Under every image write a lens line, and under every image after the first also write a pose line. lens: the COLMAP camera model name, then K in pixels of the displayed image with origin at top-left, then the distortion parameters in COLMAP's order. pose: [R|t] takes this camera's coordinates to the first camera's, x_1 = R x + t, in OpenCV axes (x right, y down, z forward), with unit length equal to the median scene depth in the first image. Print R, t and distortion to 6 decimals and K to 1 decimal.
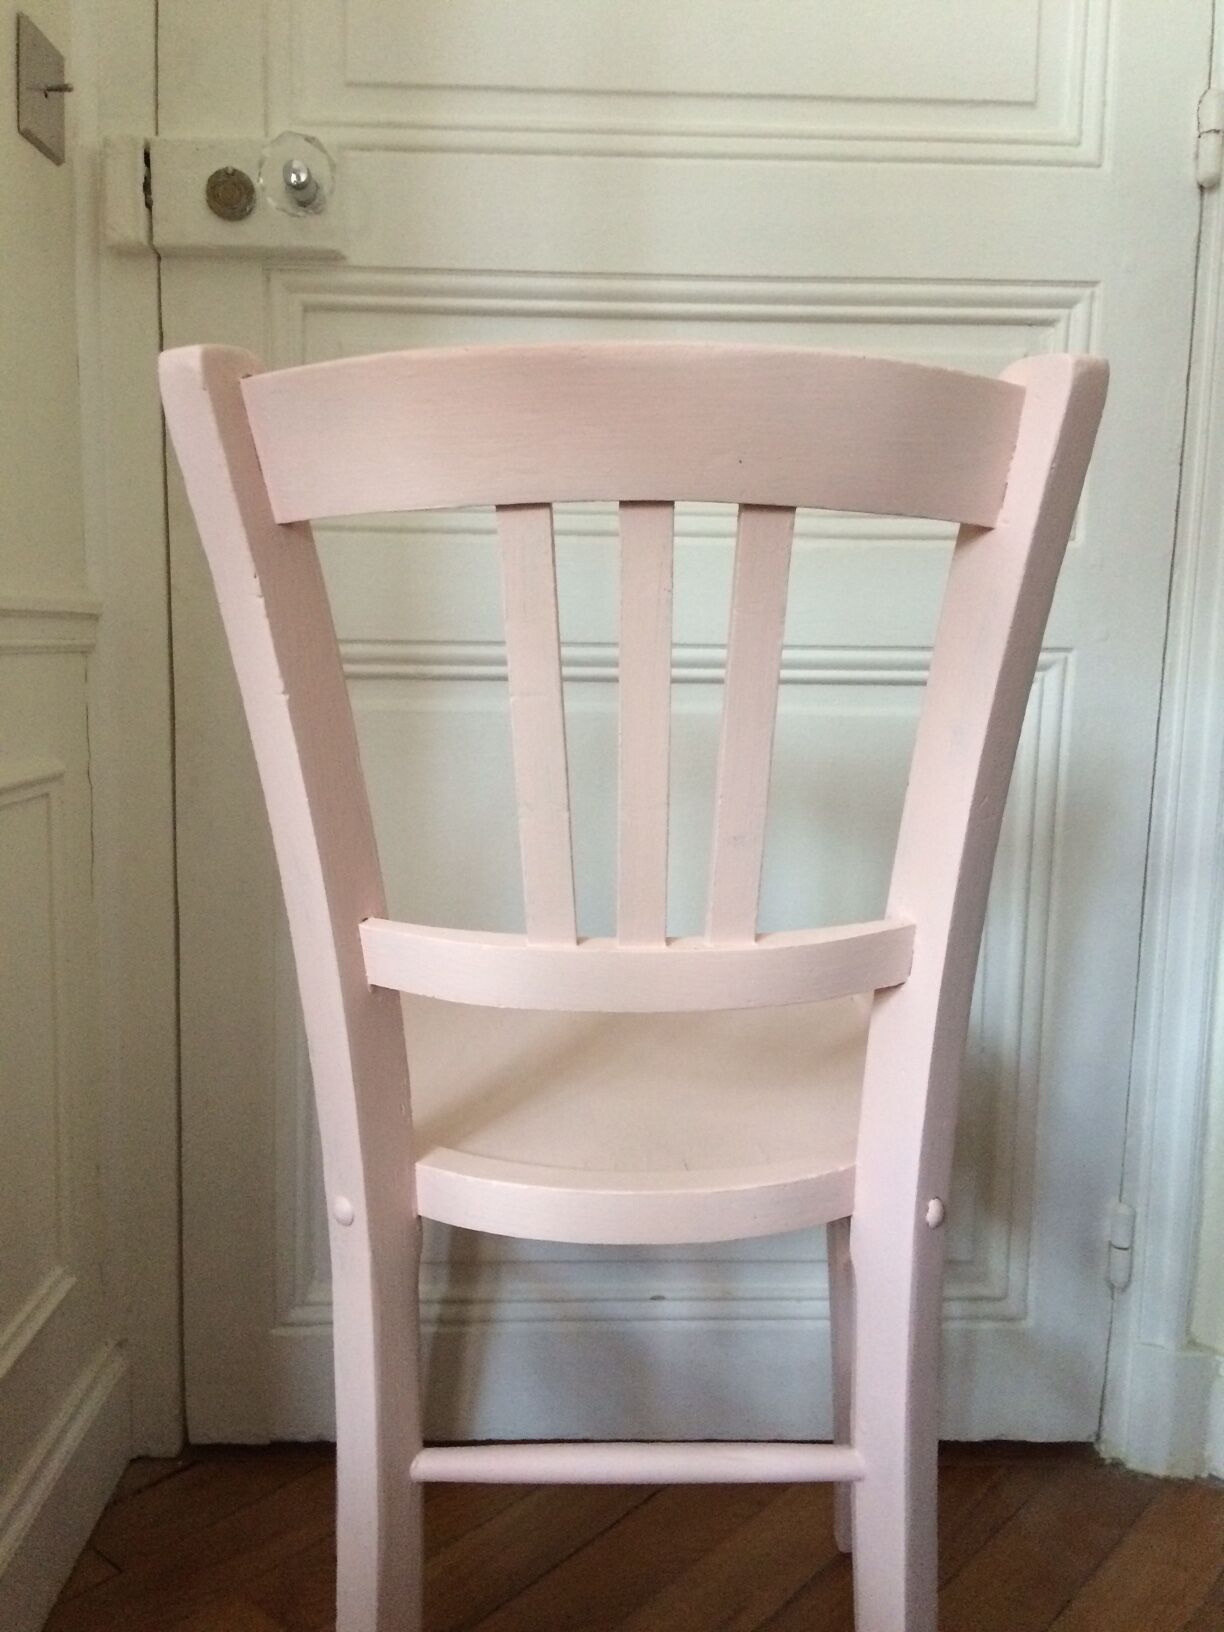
lens RADIAL K [[1412.0, 0, 647.5], [0, 1412.0, 783.7], [0, 0, 1]] dist [0.115739, -0.180528]
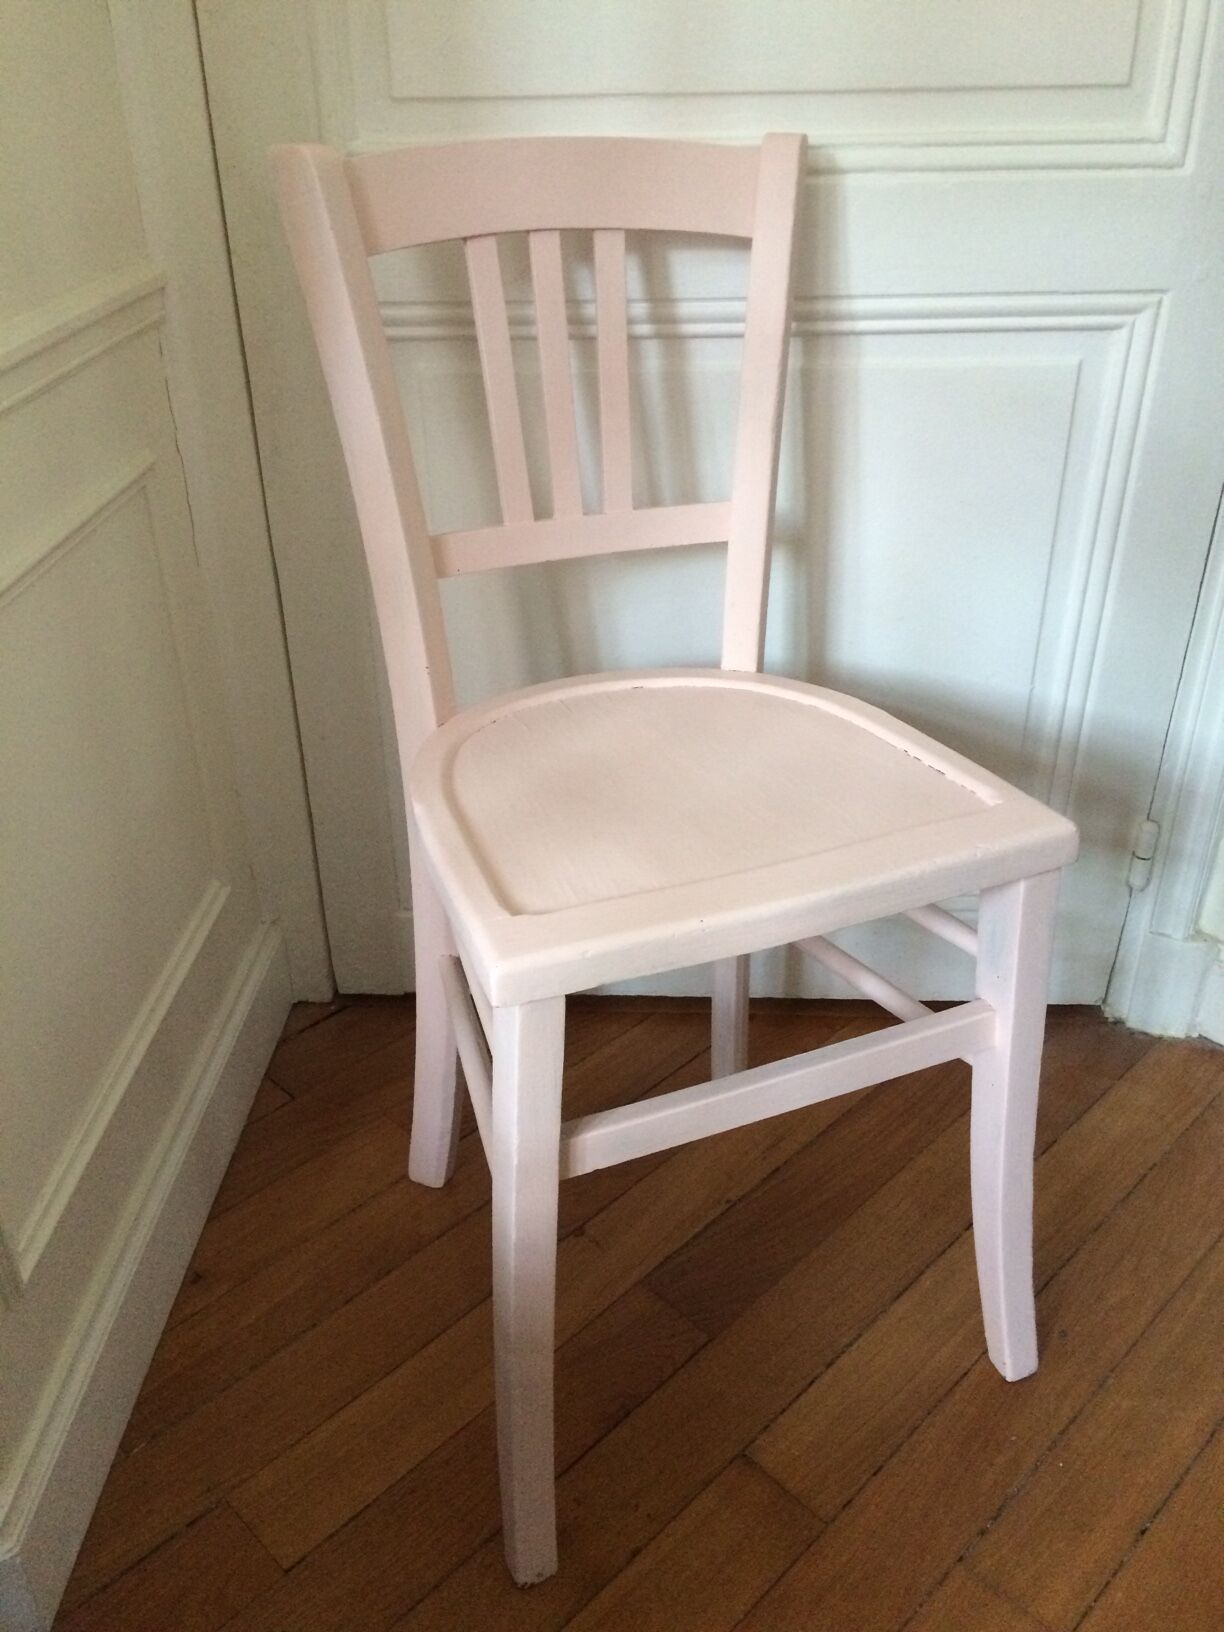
lens RADIAL K [[1384.4, 0, 612.0], [0, 1384.4, 816.0], [0, 0, 1]] dist [0.110241, -0.168525]
pose [[0.997081, 0.002675, -0.076299, 0.002759], [0.026397, 0.925671, 0.377408, -0.128308], [0.071637, -0.378321, 0.922898, -0.018681]]
